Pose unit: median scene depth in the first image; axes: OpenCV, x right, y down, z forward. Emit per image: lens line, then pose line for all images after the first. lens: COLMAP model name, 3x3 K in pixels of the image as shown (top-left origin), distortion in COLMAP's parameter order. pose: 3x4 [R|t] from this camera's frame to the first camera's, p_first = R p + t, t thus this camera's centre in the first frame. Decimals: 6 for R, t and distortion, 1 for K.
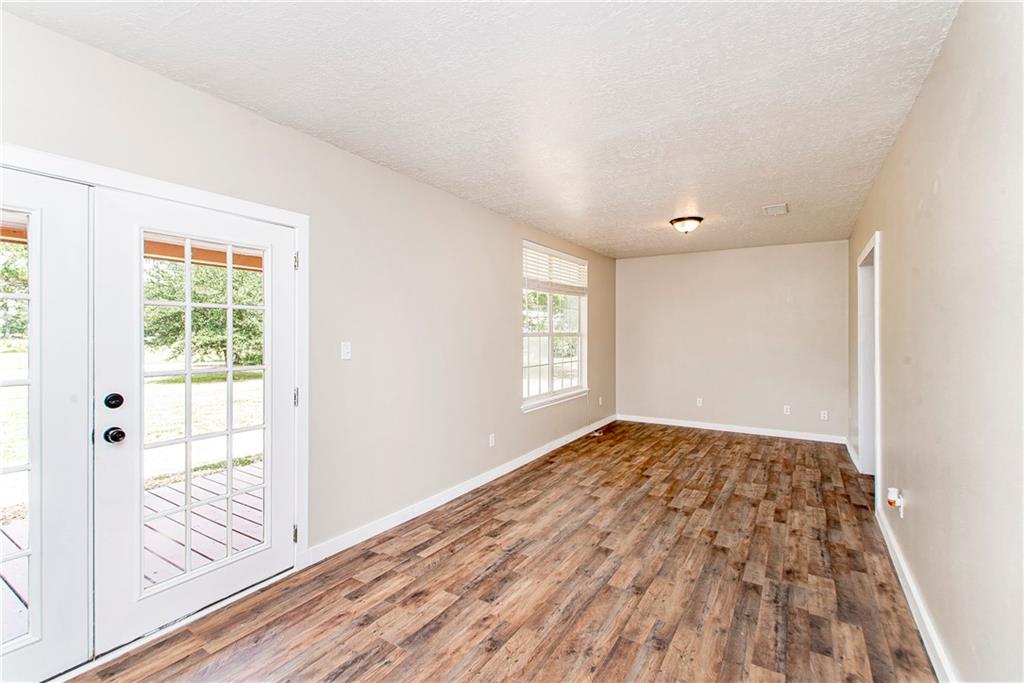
lens RADIAL K [[458.4, 0, 509.5], [0, 458.4, 332.5], [0, 0, 1]] dist [-0.001182, -0.003032]
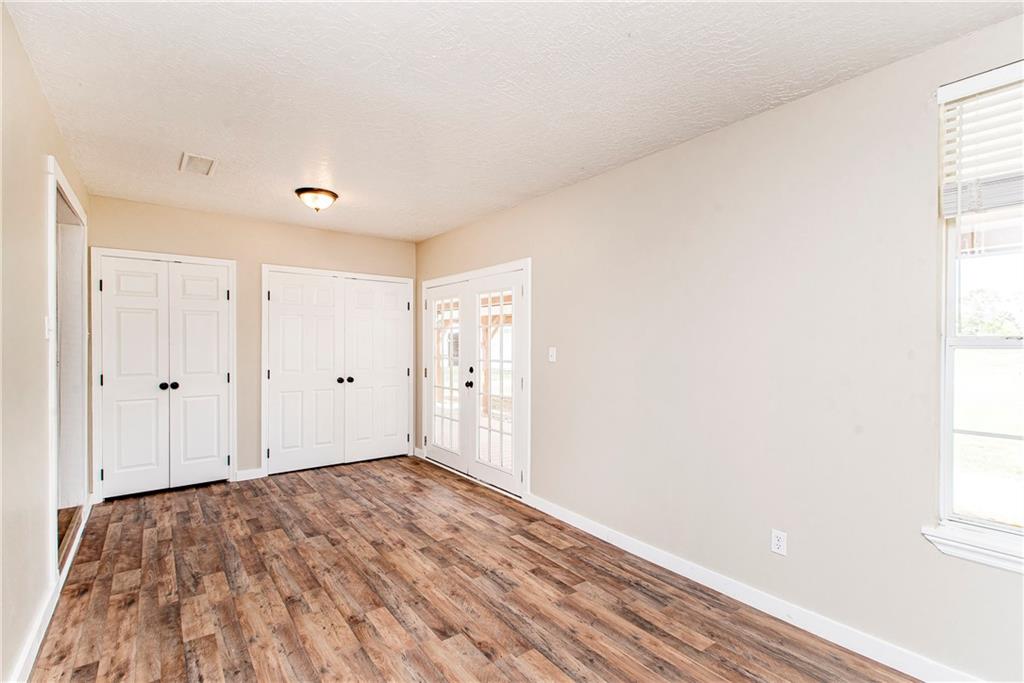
lens RADIAL K [[458.4, 0, 508.1], [0, 458.4, 343.2], [0, 0, 1]] dist [-0.001182, -0.003032]
pose [[-0.340015, 0.004450, -0.940410, 0.948431], [-0.005935, 0.999959, 0.006878, -0.004837], [0.940401, 0.007920, -0.339974, 1.455358]]
